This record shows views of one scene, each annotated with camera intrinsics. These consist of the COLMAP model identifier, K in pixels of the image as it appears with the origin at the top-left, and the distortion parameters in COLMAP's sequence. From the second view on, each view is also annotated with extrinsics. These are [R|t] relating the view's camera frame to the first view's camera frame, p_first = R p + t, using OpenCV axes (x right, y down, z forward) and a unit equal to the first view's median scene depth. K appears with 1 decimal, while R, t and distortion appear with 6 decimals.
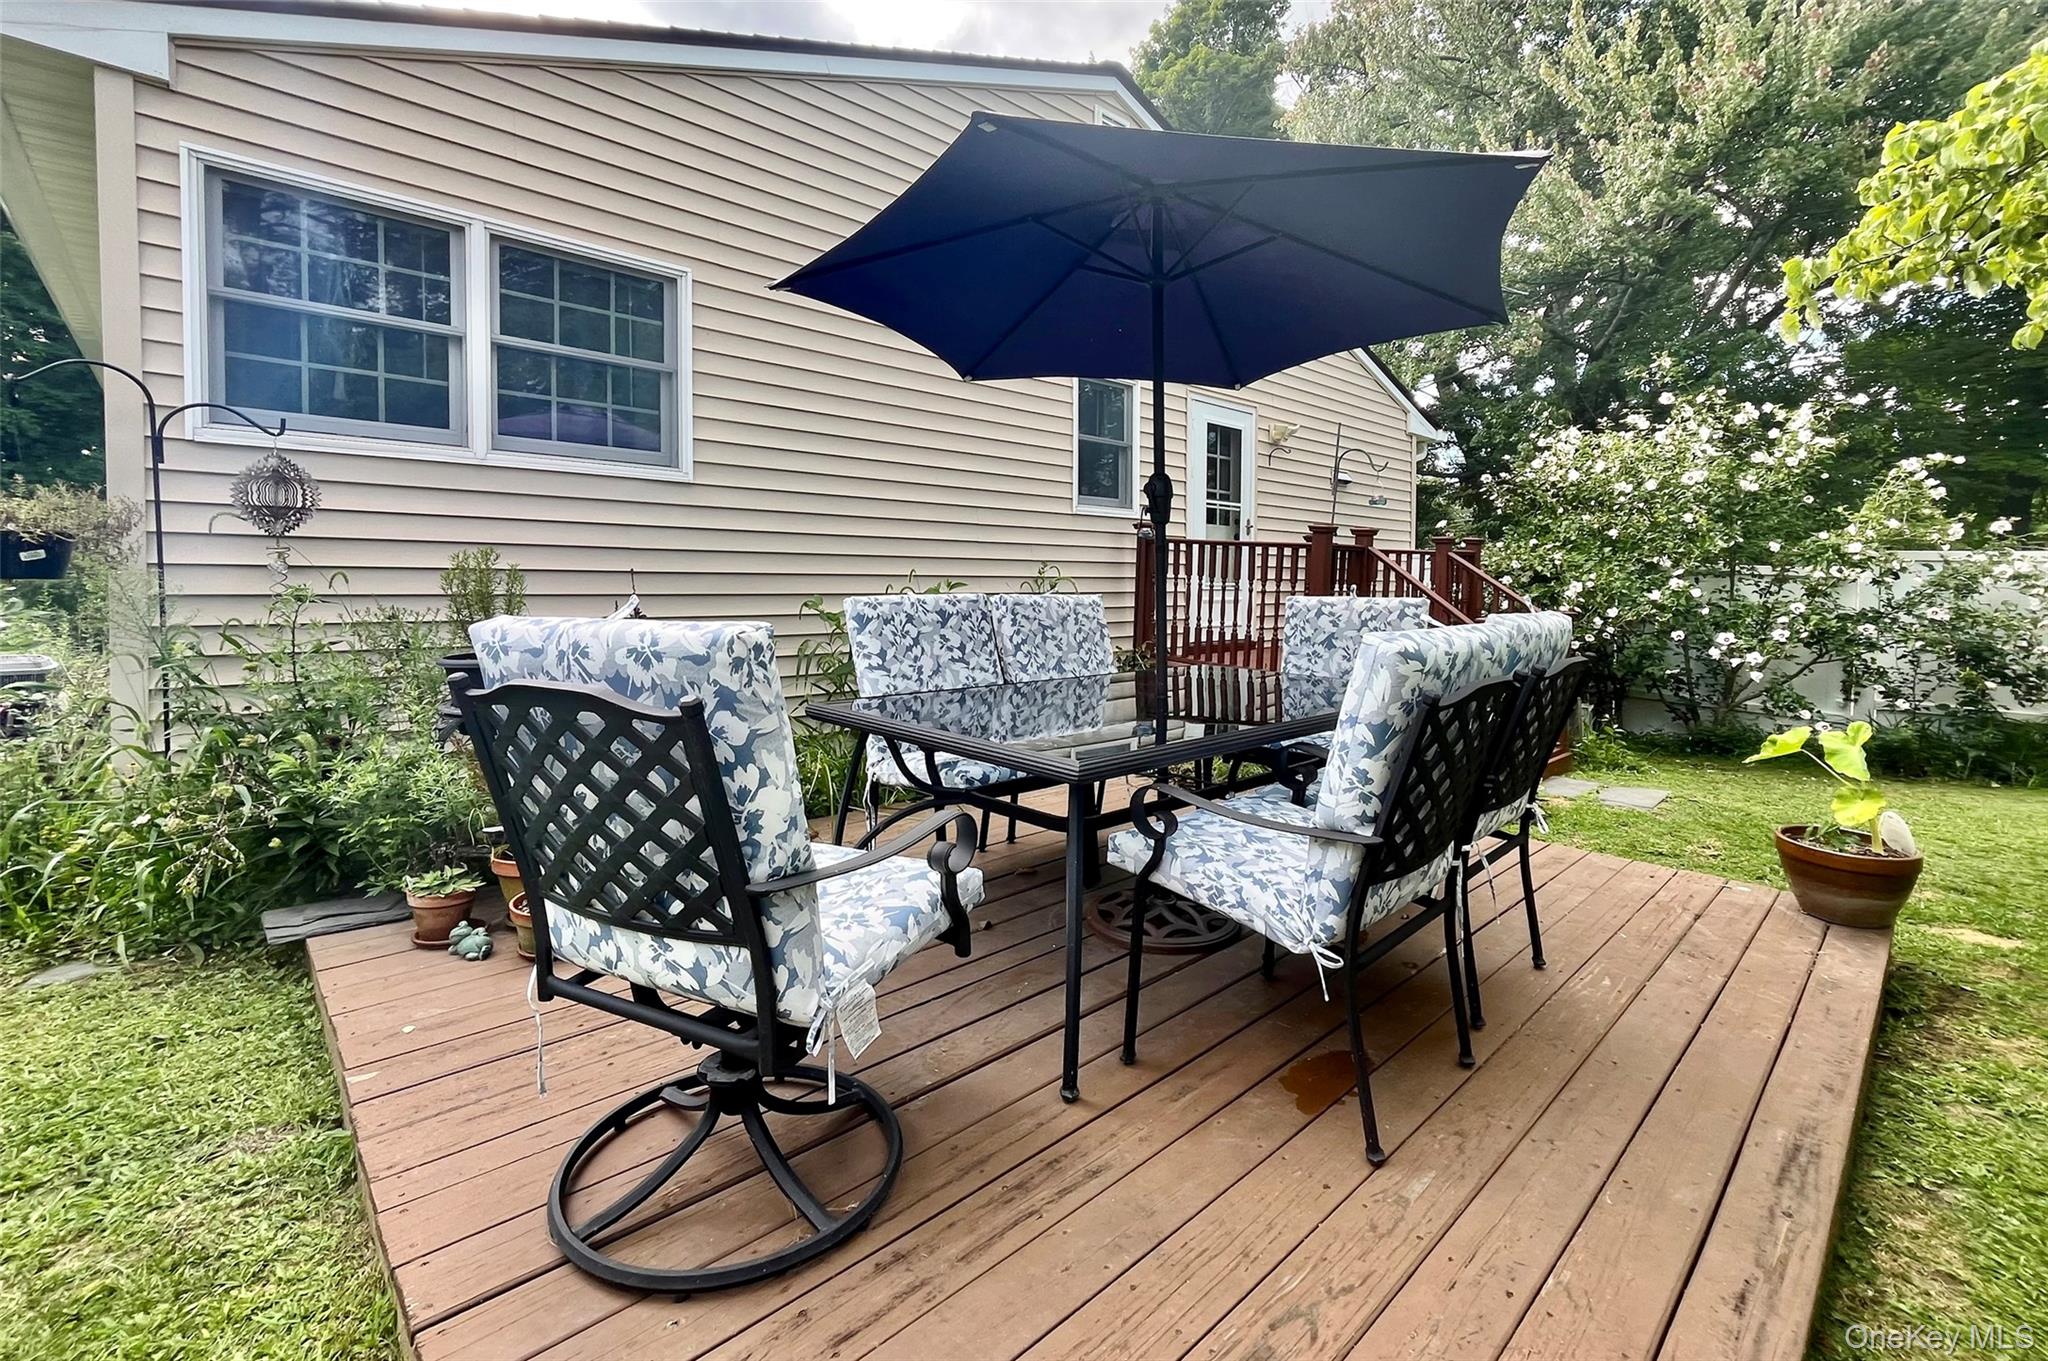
lens RADIAL K [[967.4, 0, 954.5], [0, 967.4, 628.9], [0, 0, 1]] dist [-0.003599, -0.000396]
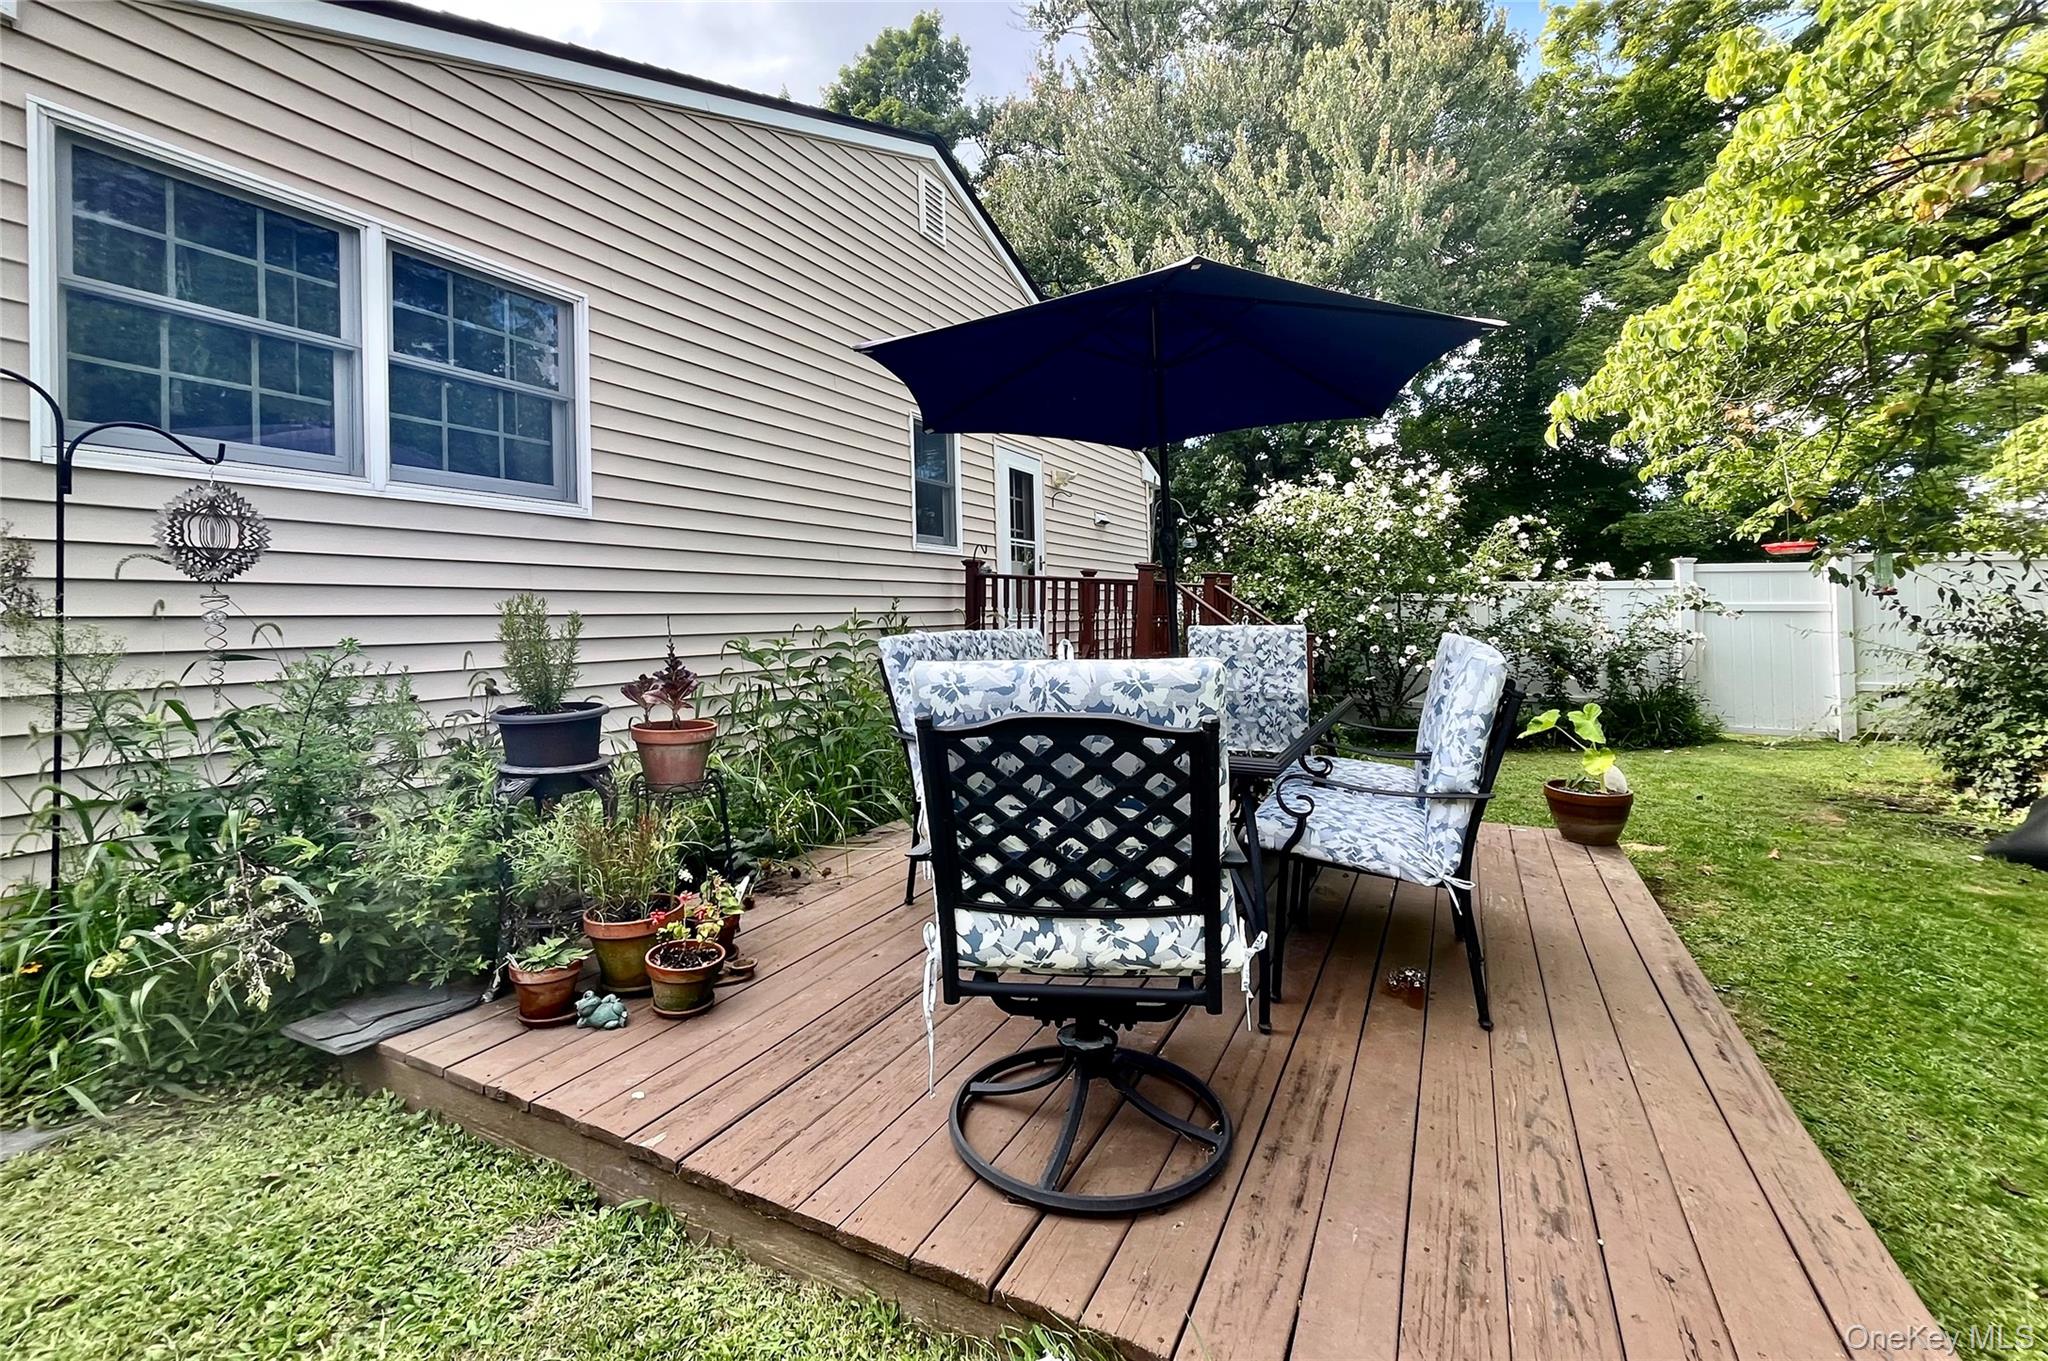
lens RADIAL K [[985.5, 0, 1024.0], [0, 985.5, 613.3], [0, 0, 1]] dist [-0.003720, -0.000737]
pose [[0.925491, -0.017692, 0.378357, -0.282815], [0.036047, 0.998489, -0.041485, -0.006183], [-0.377051, 0.052033, 0.924730, -0.040621]]
